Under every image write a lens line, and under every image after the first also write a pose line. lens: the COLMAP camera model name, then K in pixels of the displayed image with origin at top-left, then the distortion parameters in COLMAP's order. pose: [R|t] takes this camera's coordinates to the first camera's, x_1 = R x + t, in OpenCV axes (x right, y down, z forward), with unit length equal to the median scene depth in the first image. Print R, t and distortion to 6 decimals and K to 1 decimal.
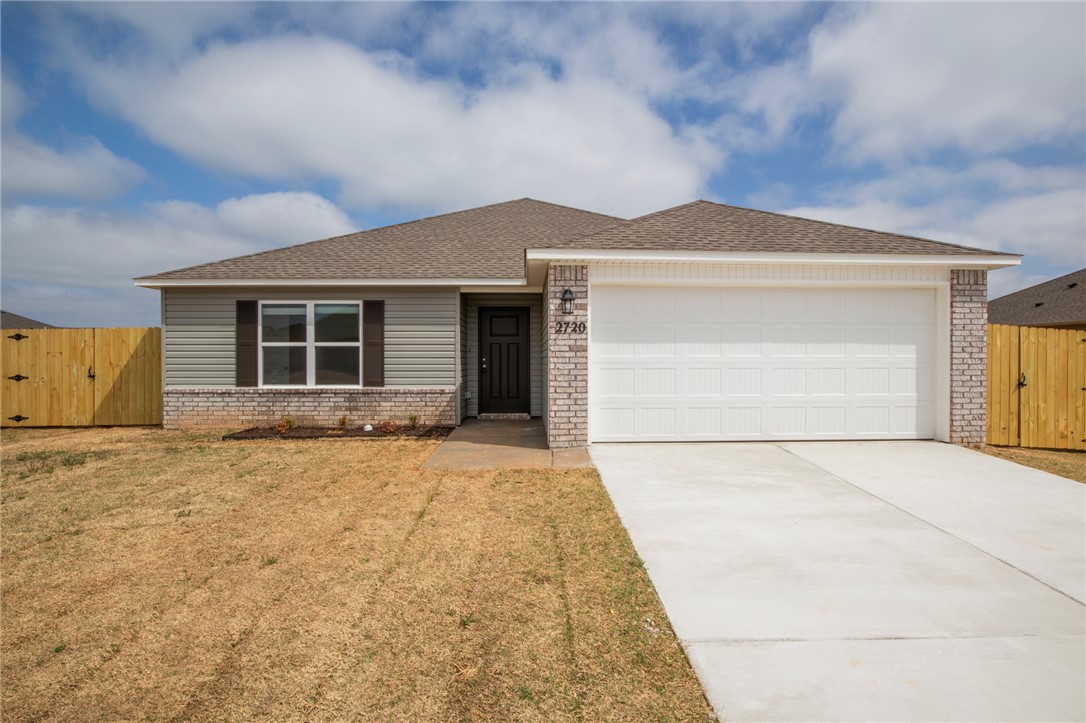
lens RADIAL K [[552.7, 0, 548.5], [0, 552.7, 361.0], [0, 0, 1]] dist [-0.047821, 0.015264]
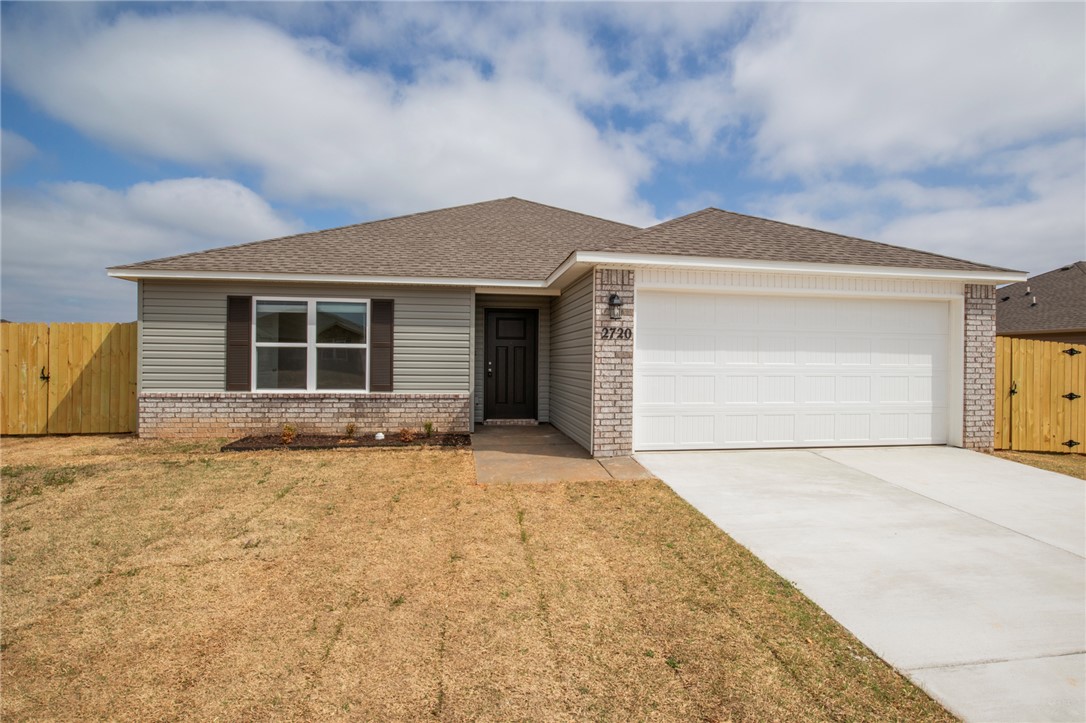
lens RADIAL K [[552.7, 0, 548.5], [0, 552.7, 361.0], [0, 0, 1]] dist [-0.047821, 0.015264]
pose [[0.992927, 0.010095, 0.118295, -0.149568], [-0.010169, 0.999948, 0.000021, -0.008233], [-0.118288, -0.001224, 0.992979, 0.038574]]
